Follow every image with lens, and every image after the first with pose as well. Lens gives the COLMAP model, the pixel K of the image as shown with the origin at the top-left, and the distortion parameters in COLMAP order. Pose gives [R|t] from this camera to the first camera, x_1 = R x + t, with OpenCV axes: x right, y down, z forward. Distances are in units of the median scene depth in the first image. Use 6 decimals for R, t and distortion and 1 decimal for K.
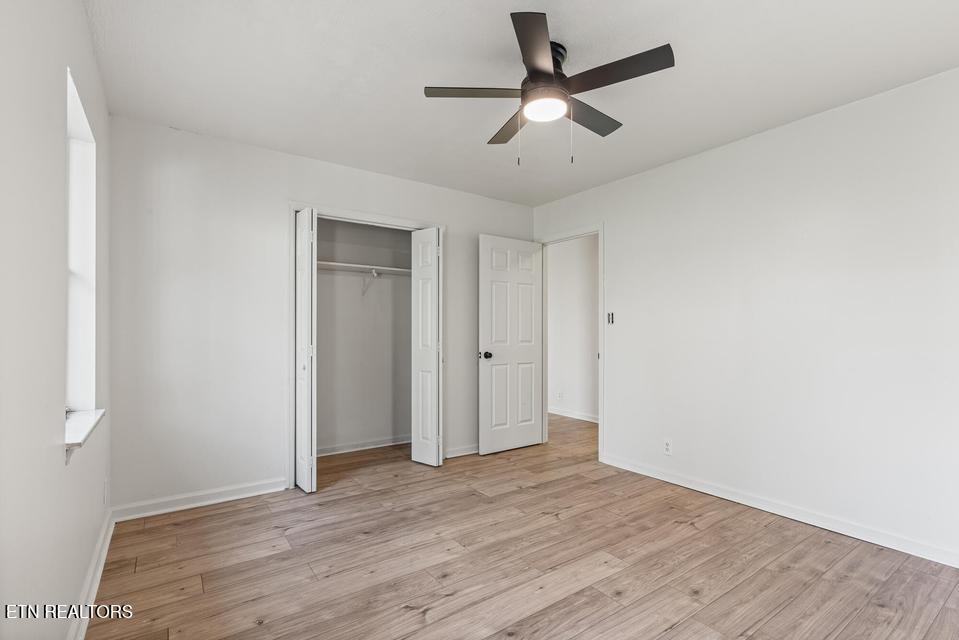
lens RADIAL K [[448.6, 0, 483.3], [0, 448.6, 319.8], [0, 0, 1]] dist [0.004286, 0.001074]
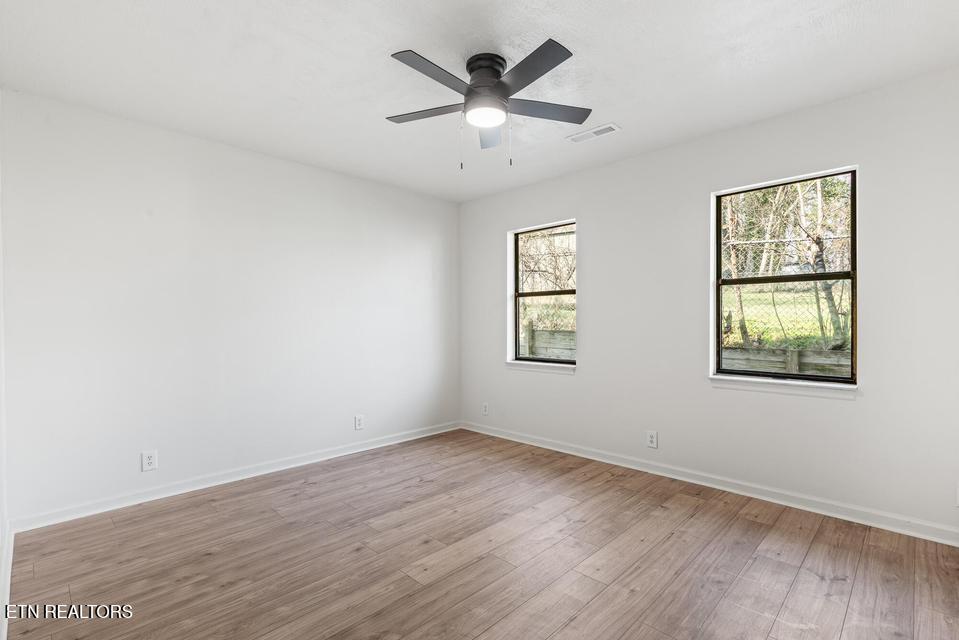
lens RADIAL K [[448.6, 0, 483.3], [0, 448.6, 319.8], [0, 0, 1]] dist [0.004286, 0.001074]
pose [[-0.984349, 0.001726, -0.176221, 0.326426], [0.007205, 0.999510, -0.030458, 0.049735], [0.176082, -0.031251, -0.983879, 2.010803]]
